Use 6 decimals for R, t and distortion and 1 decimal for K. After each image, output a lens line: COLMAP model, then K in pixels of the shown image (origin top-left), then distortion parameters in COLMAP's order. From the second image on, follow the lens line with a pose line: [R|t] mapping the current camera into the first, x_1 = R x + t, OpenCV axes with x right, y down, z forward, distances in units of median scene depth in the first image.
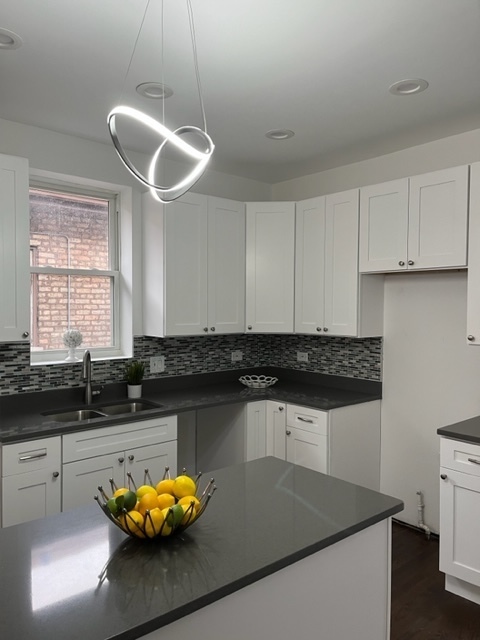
lens RADIAL K [[487.3, 0, 240.0], [0, 487.3, 320.0], [0, 0, 1]] dist [0.069585, -0.087167]
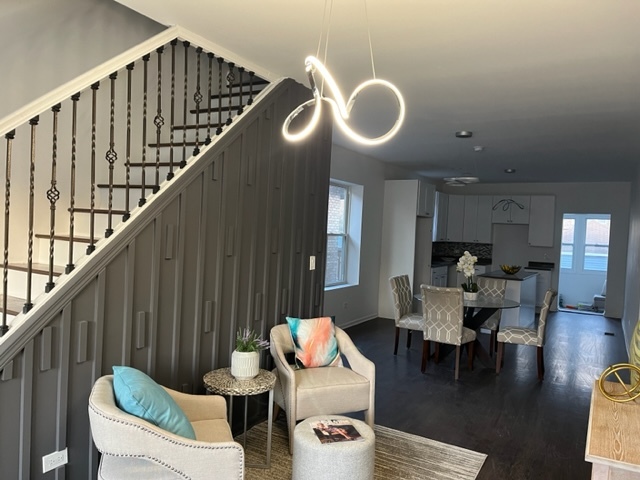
lens RADIAL K [[487.3, 0, 319.8], [0, 487.3, 244.1], [0, 0, 1]] dist [0.069585, -0.087167]
pose [[0.944471, 0.027476, 0.327445, -1.682572], [-0.031716, 0.999468, 0.007614, 0.047668], [-0.327062, -0.017577, 0.944840, -1.477061]]
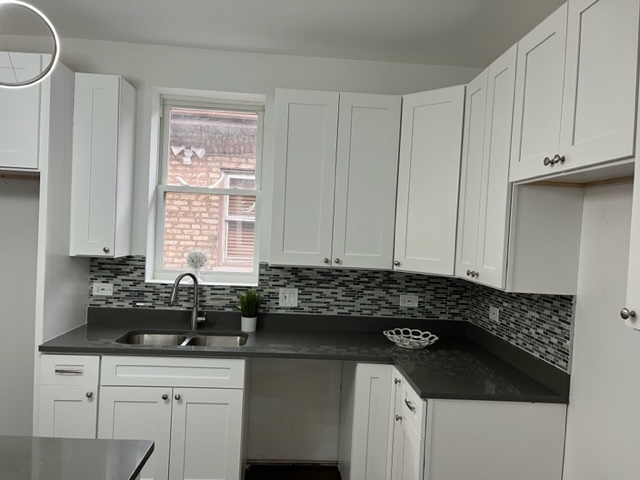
lens RADIAL K [[487.3, 0, 319.8], [0, 487.3, 244.1], [0, 0, 1]] dist [0.069585, -0.087167]
pose [[0.786788, 0.049902, -0.615203, 0.406358], [-0.061661, 0.998095, 0.002102, -0.008318], [0.614136, 0.036280, 0.788366, 0.363635]]
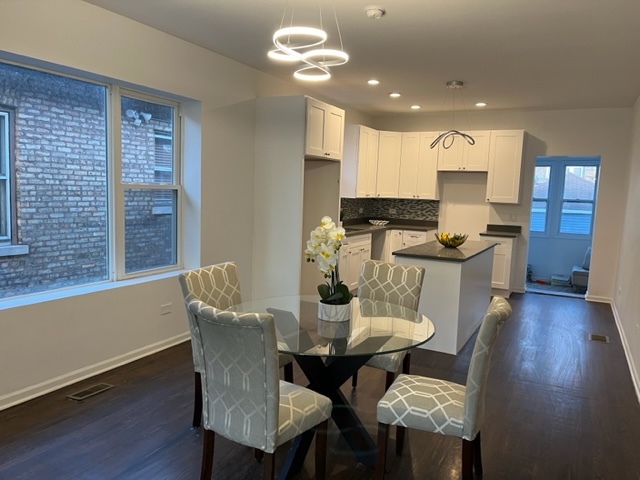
lens RADIAL K [[487.3, 0, 319.8], [0, 487.3, 244.1], [0, 0, 1]] dist [0.069585, -0.087167]
pose [[0.929215, -0.012314, 0.369335, -1.001203], [-0.023276, 0.995510, 0.091749, 0.040912], [-0.368807, -0.093851, 0.924756, -0.821259]]
